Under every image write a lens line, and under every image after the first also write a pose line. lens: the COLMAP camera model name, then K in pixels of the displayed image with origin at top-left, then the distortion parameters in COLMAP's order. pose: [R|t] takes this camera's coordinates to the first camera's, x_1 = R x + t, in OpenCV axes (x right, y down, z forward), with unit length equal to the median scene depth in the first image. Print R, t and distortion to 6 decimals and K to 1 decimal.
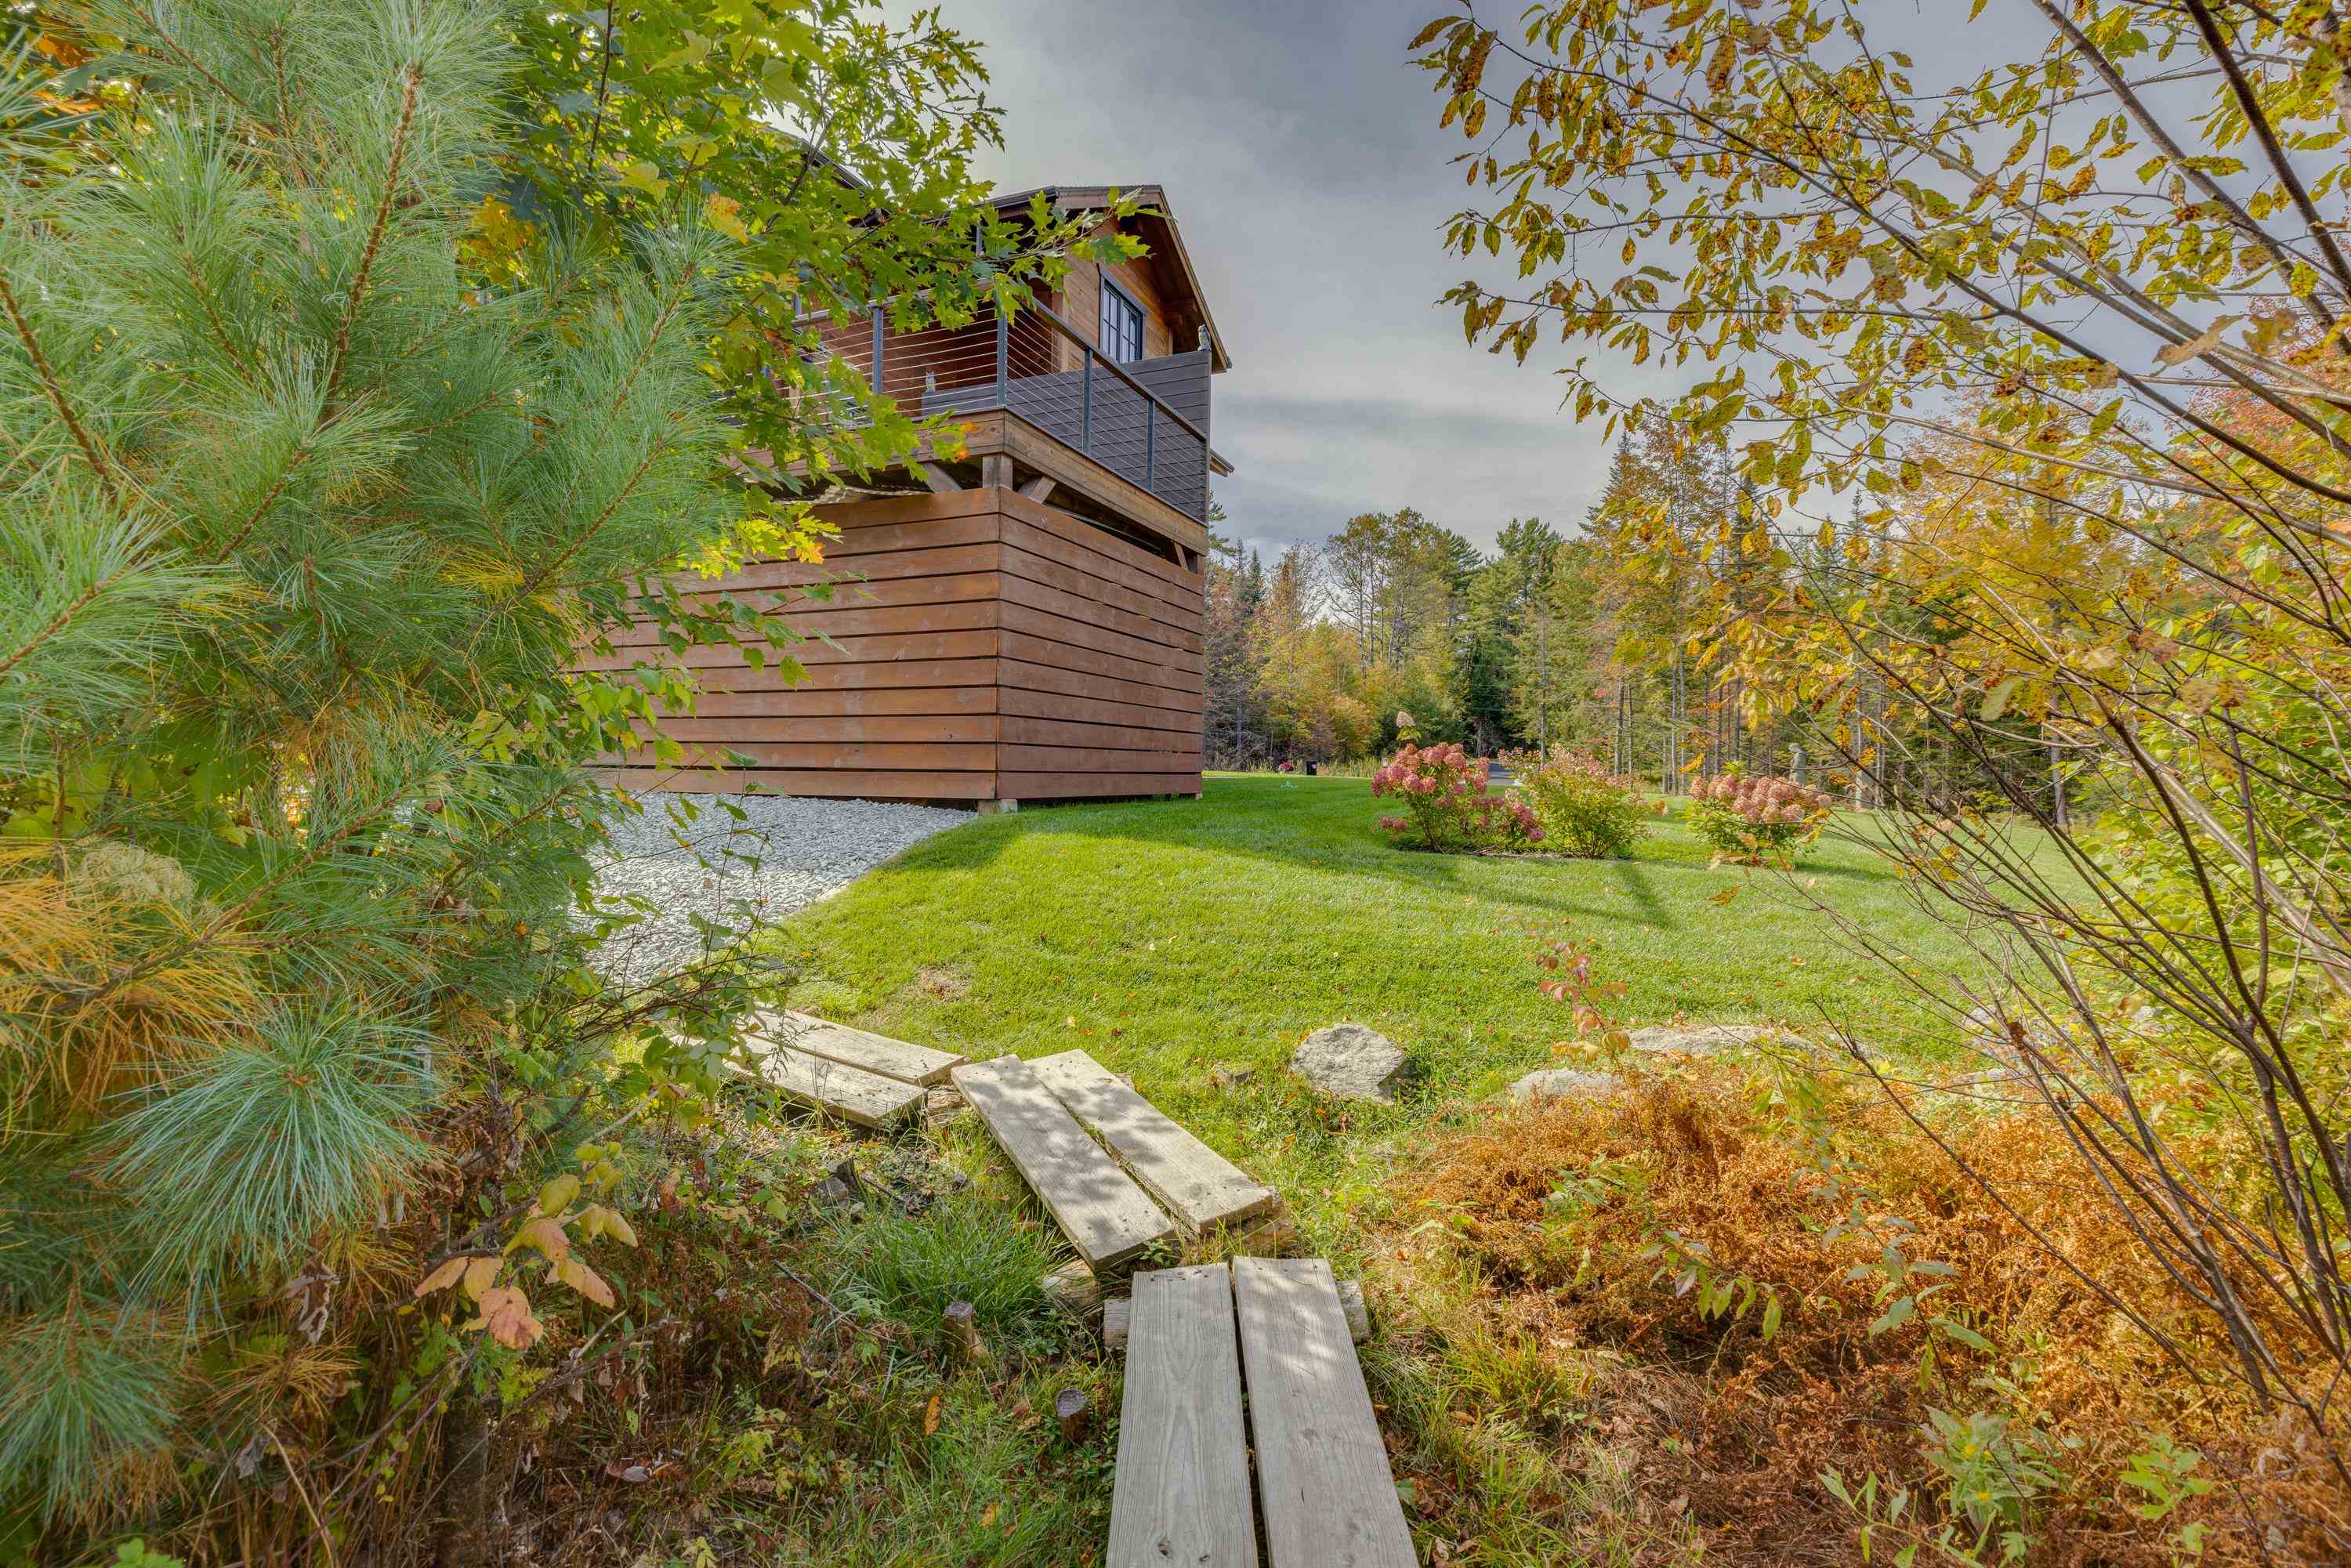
lens RADIAL K [[1080.6, 0, 1180.3], [0, 1080.6, 767.9], [0, 0, 1]] dist [0.001795, 0.000209]
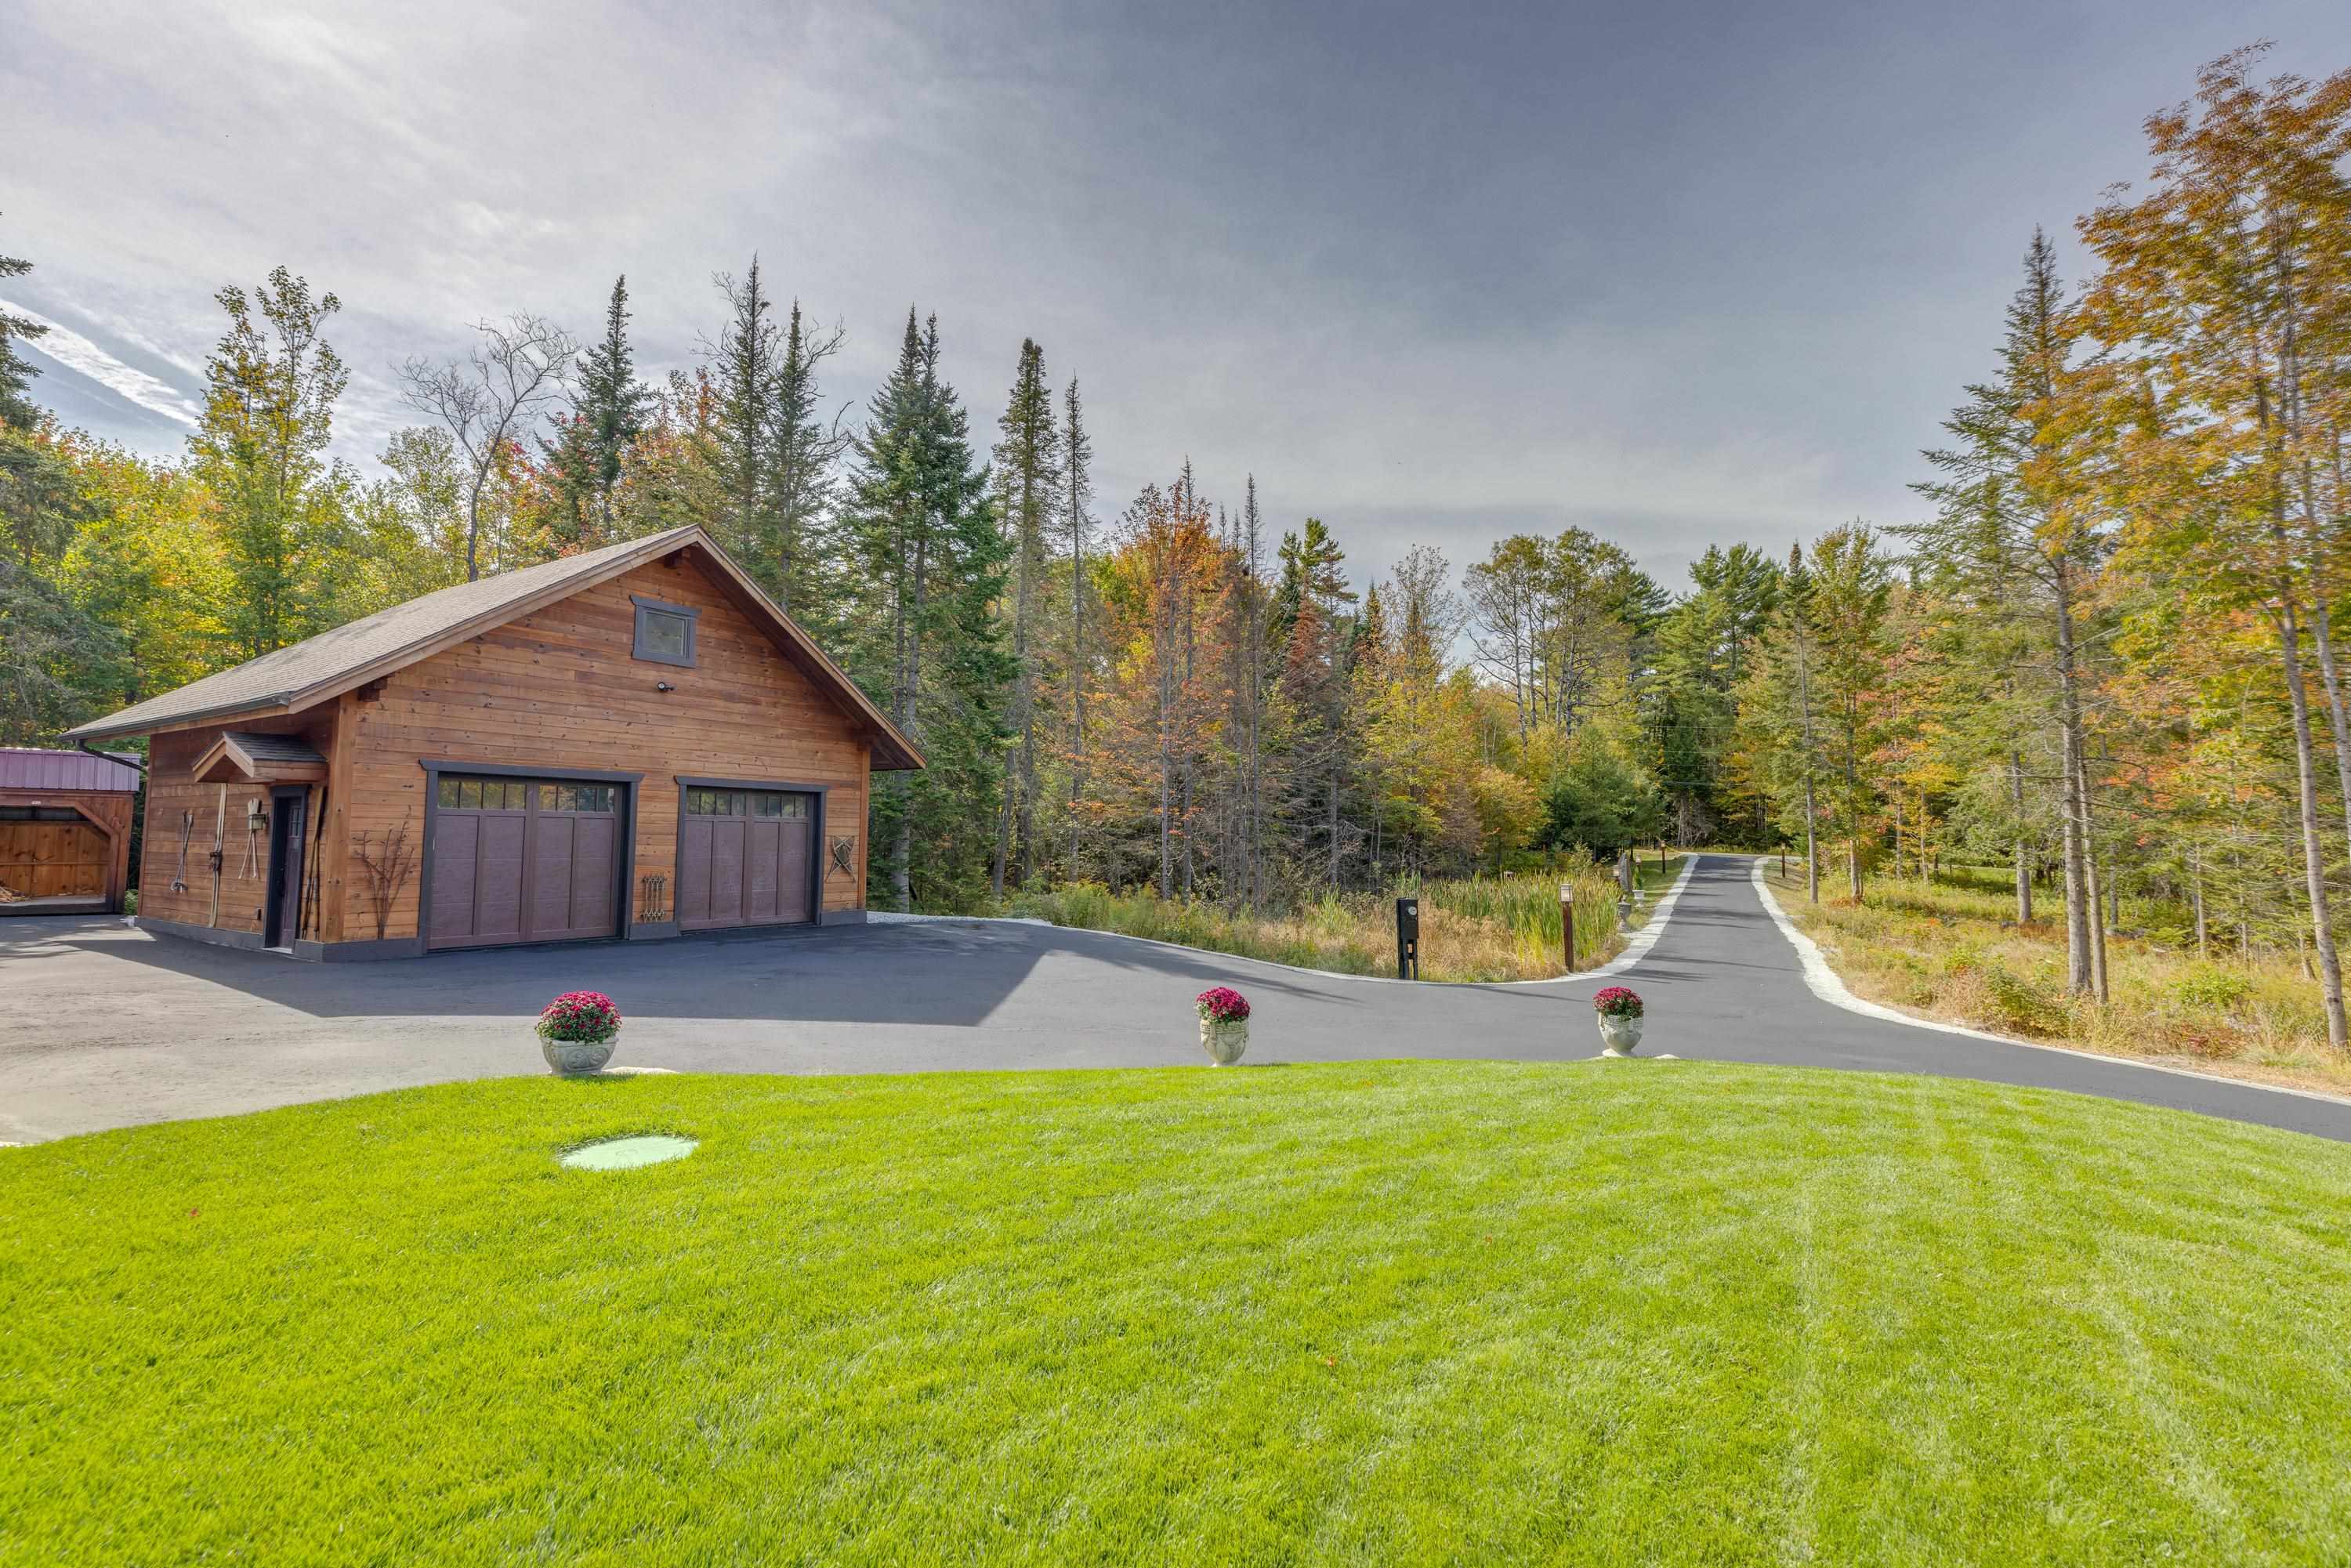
lens RADIAL K [[1080.6, 0, 1180.3], [0, 1080.6, 767.9], [0, 0, 1]] dist [0.001795, 0.000209]
pose [[0.989318, -0.023234, -0.143907, 0.037906], [0.012034, 0.996864, -0.078211, -0.010700], [0.145273, 0.075644, 0.986496, 0.204924]]
